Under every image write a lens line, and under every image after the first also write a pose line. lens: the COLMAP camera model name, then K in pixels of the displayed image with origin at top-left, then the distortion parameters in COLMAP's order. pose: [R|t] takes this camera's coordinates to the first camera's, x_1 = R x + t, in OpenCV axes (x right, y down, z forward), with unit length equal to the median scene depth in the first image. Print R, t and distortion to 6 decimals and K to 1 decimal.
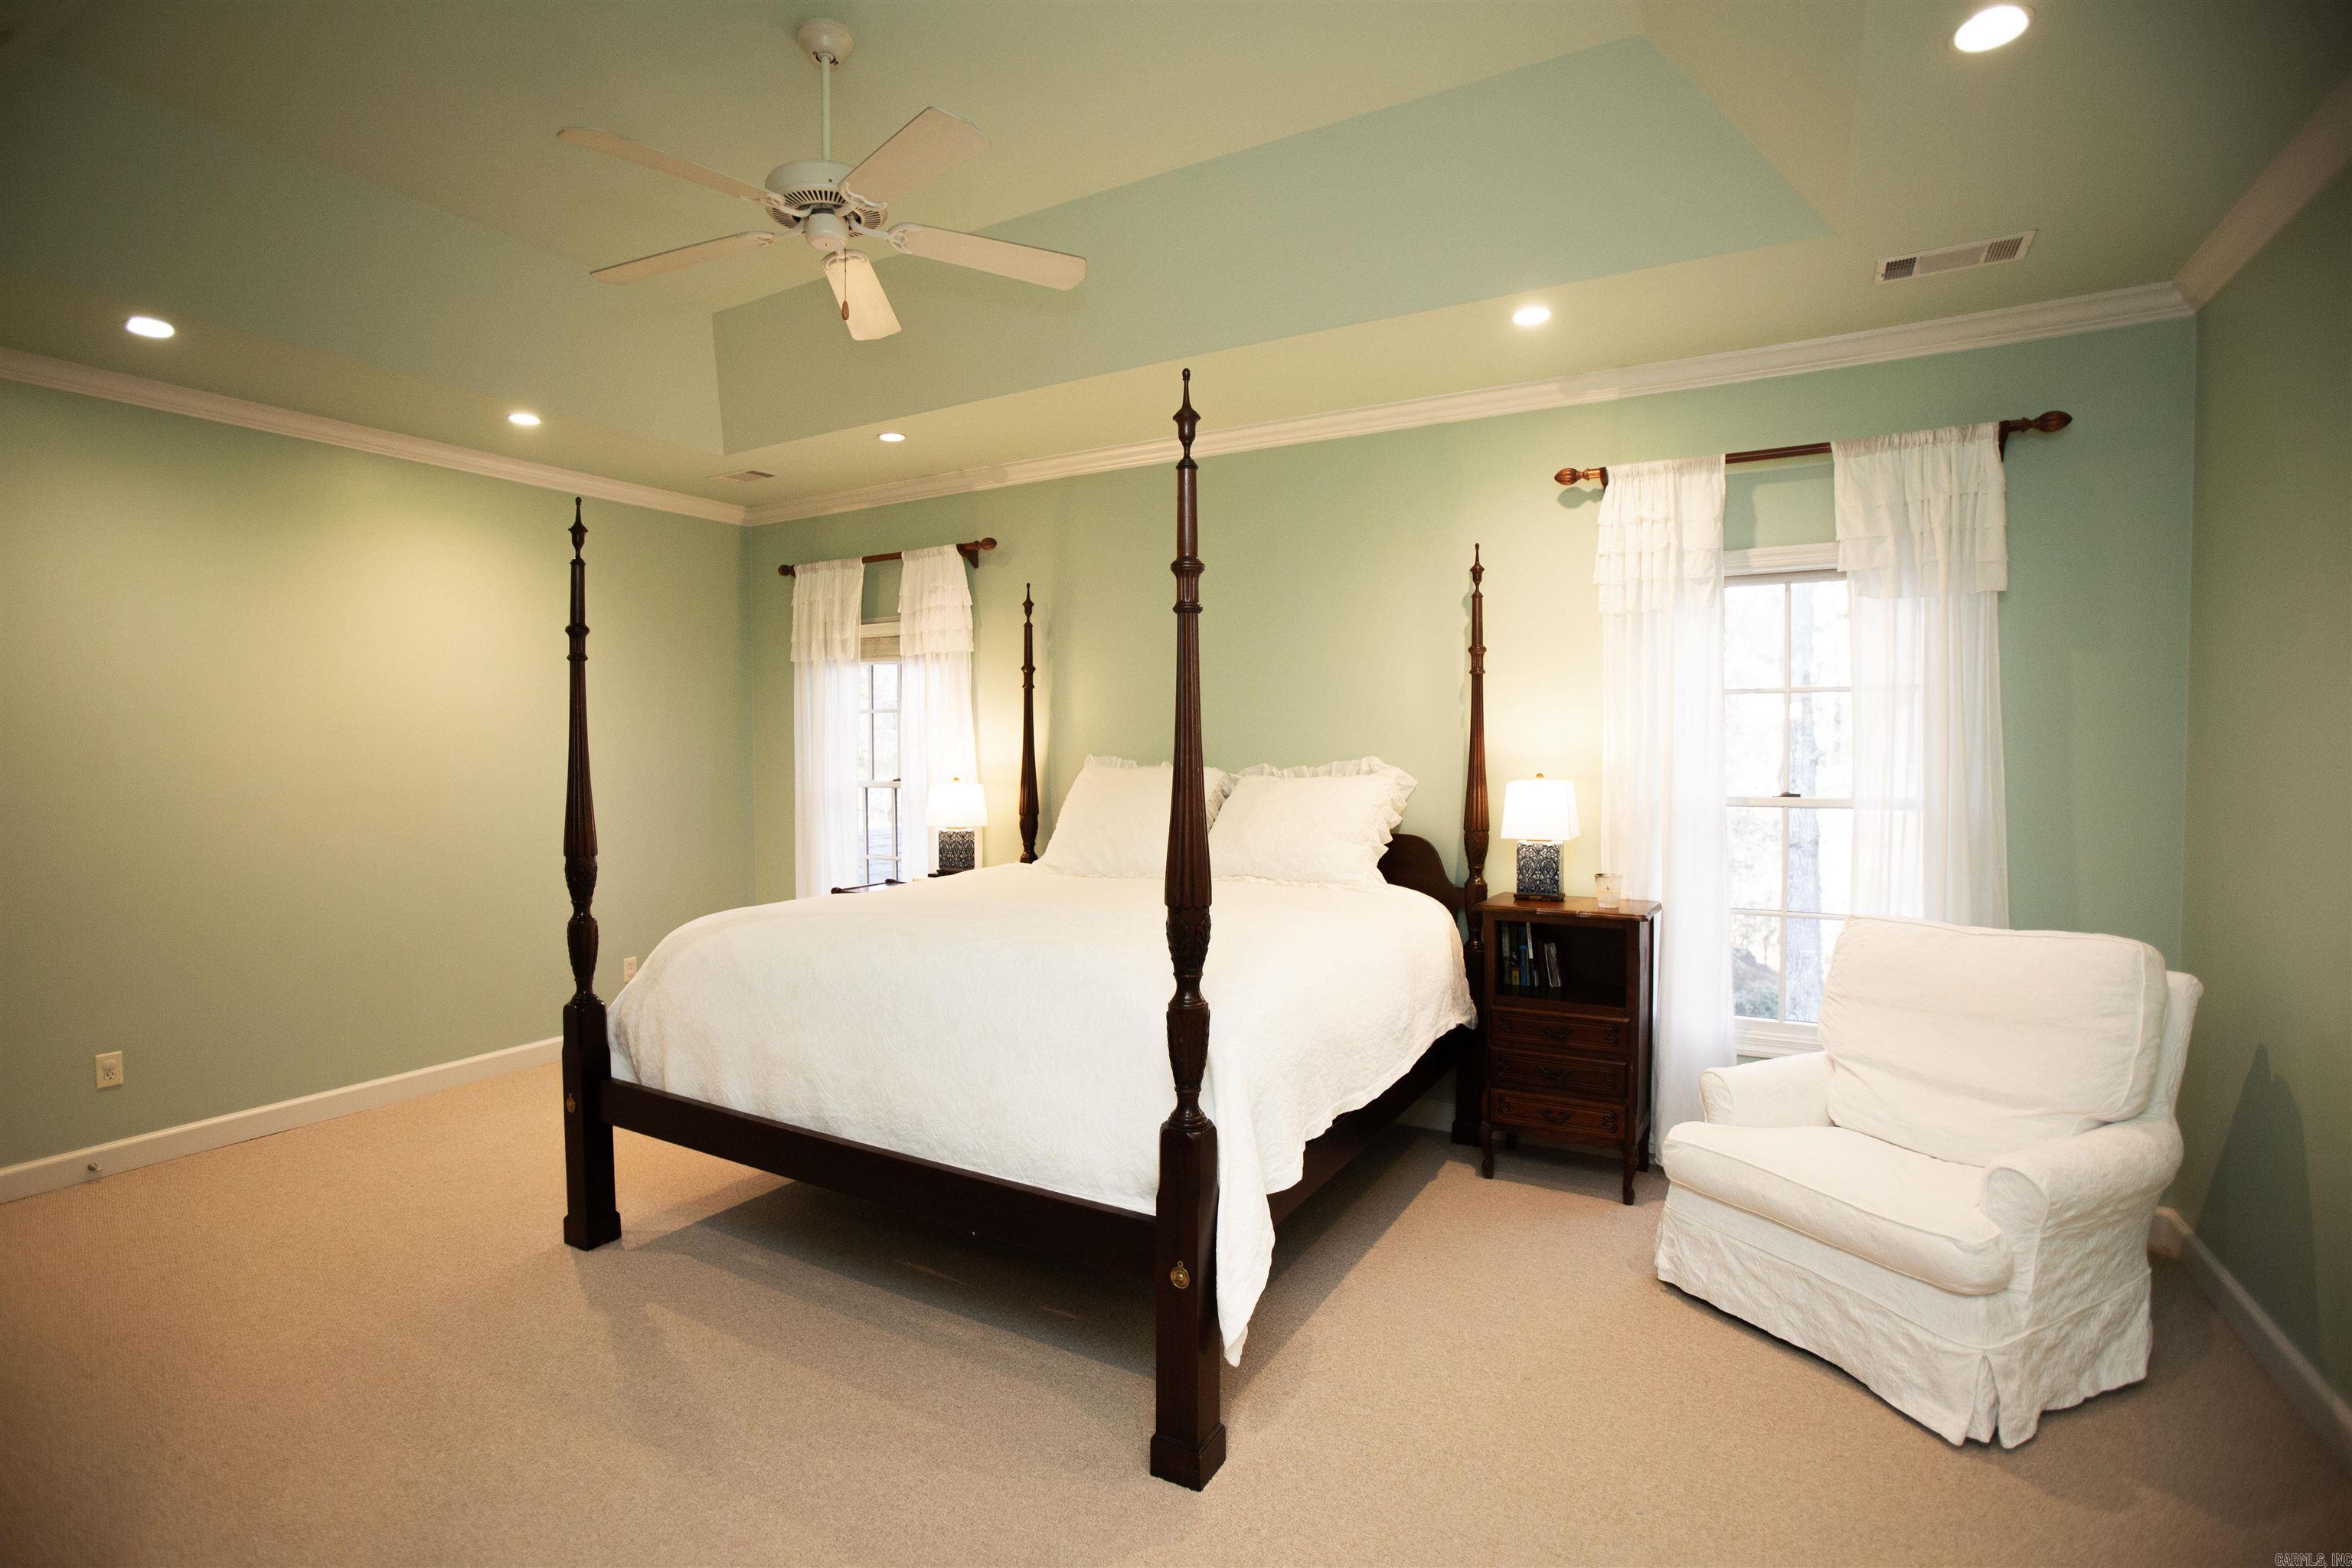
lens RADIAL K [[1122.0, 0, 1144.5], [0, 1122.0, 777.6], [0, 0, 1]] dist [-0.056468, 0.024297]
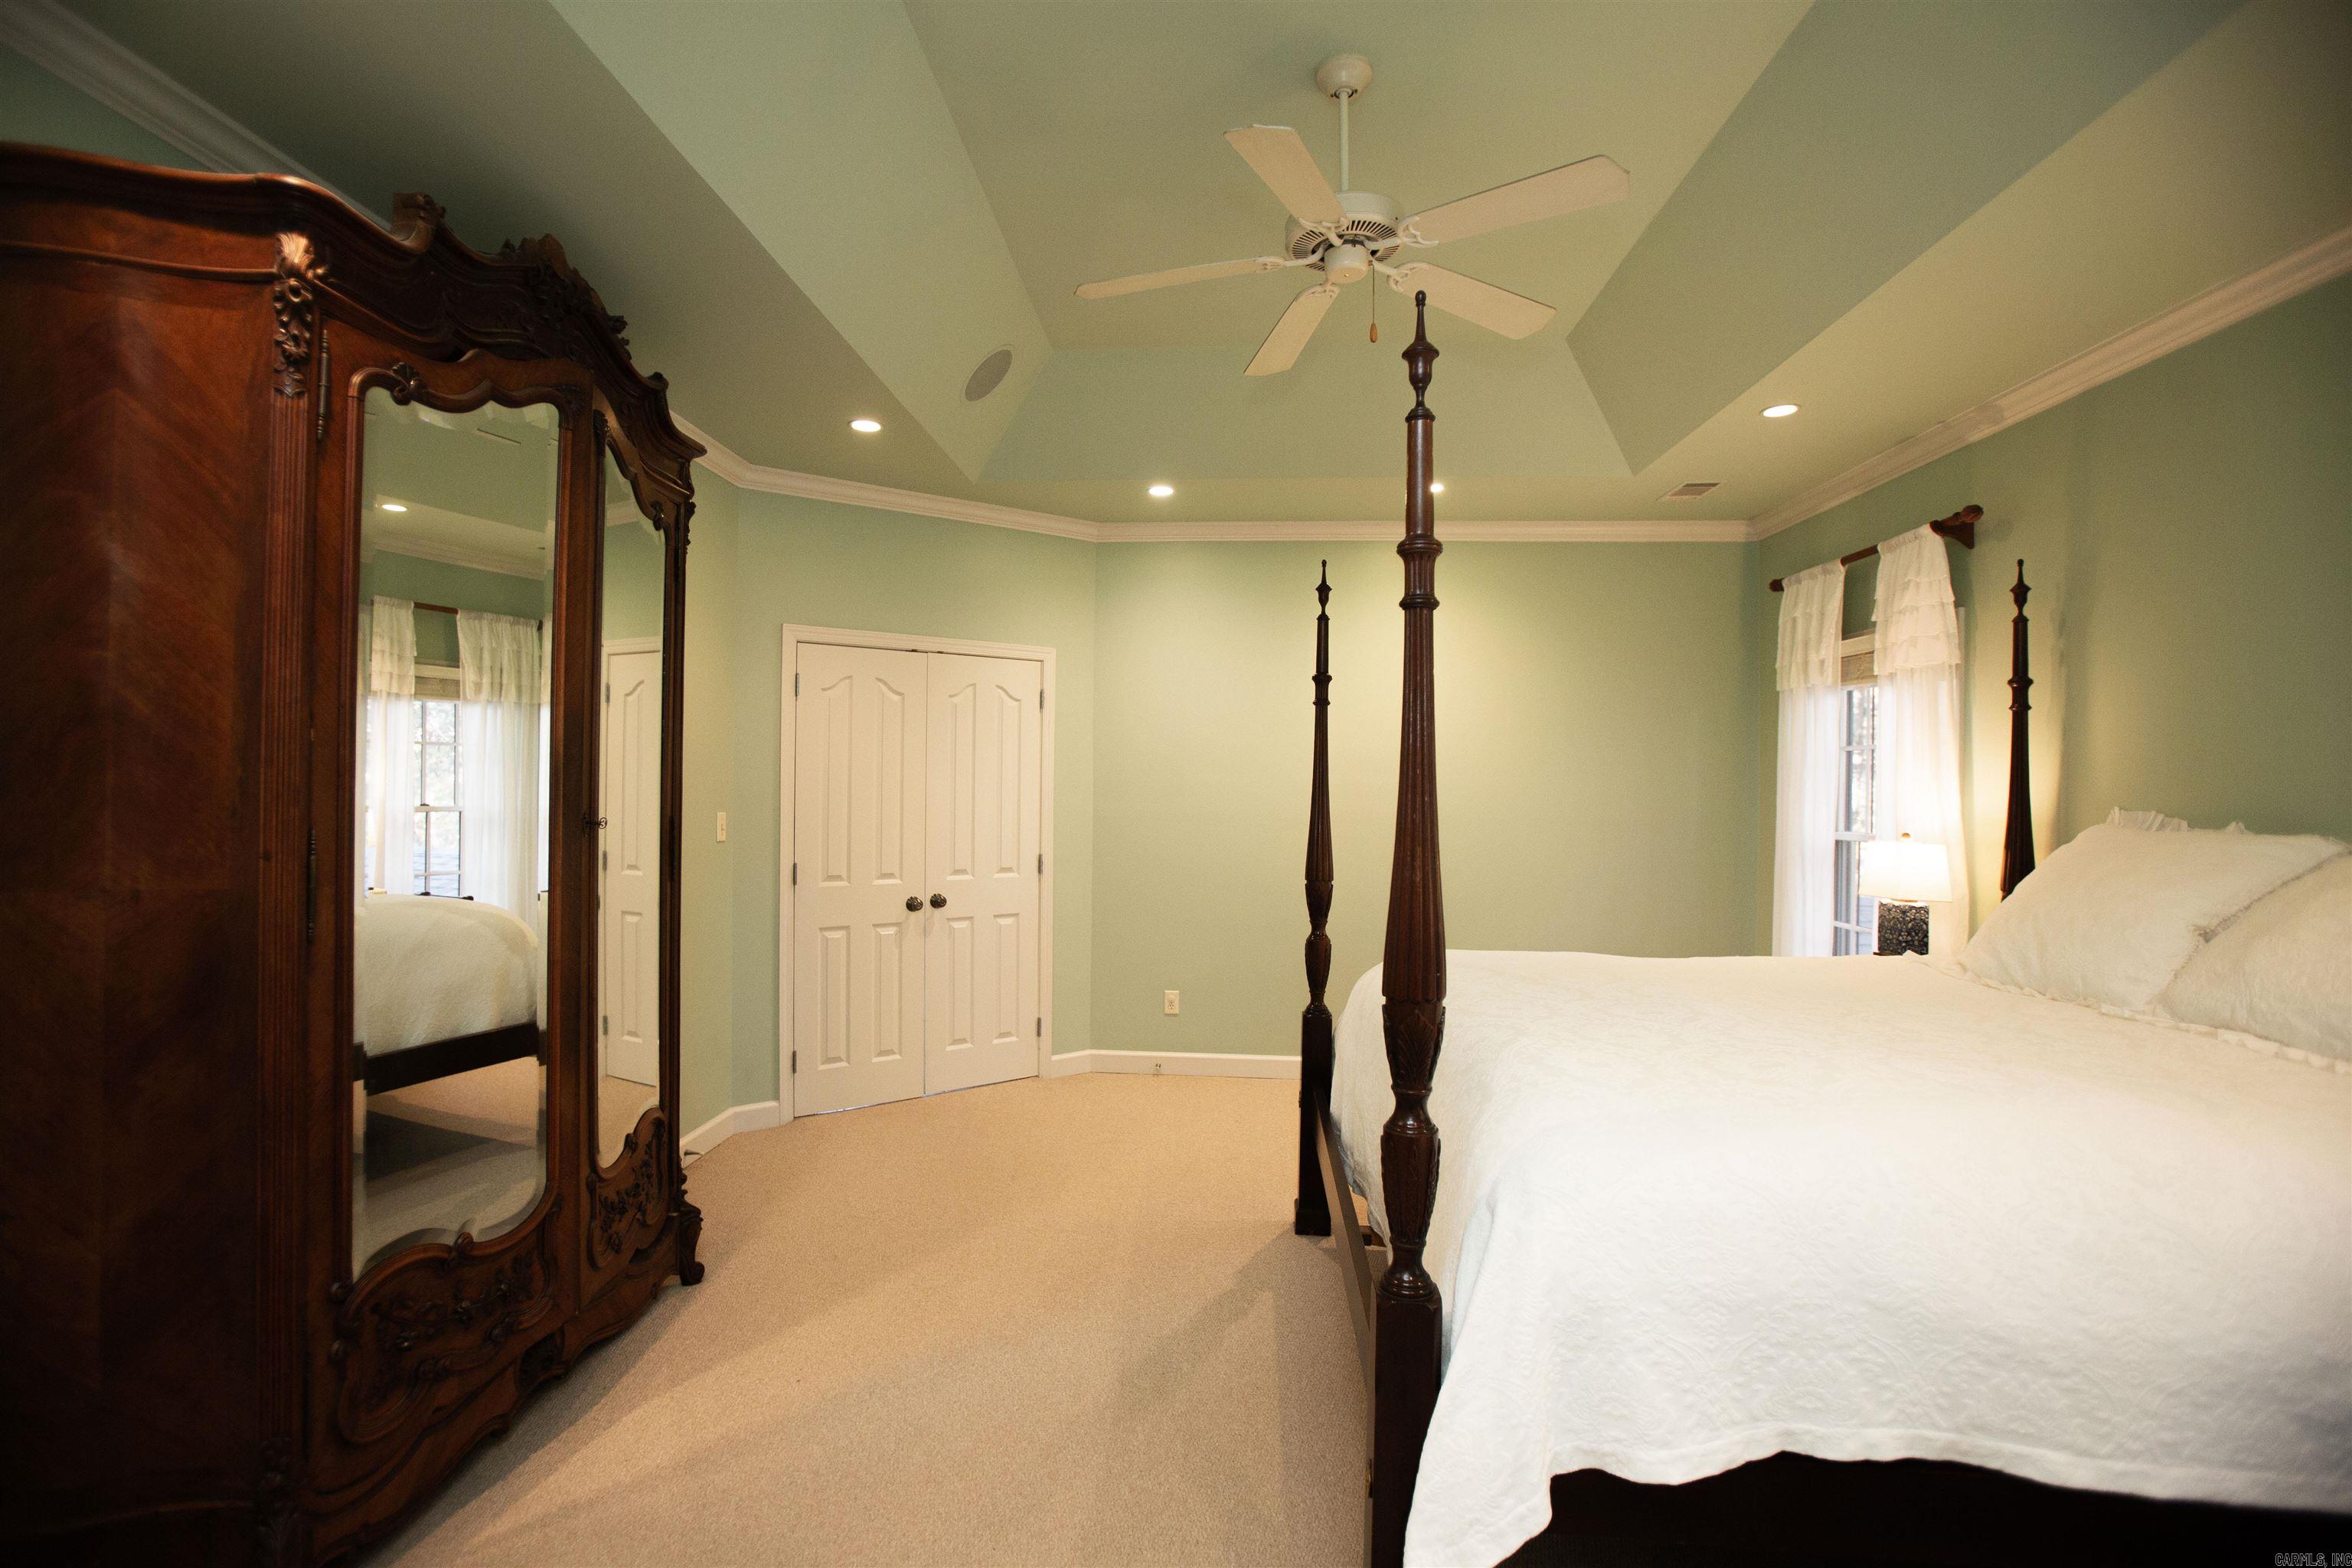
lens RADIAL K [[1122.0, 0, 1144.5], [0, 1122.0, 777.6], [0, 0, 1]] dist [-0.056468, 0.024297]
pose [[0.441019, 0.007290, -0.897468, 0.265175], [-0.040686, 0.999101, -0.011877, -0.007691], [0.896575, 0.041752, 0.440919, 0.215175]]
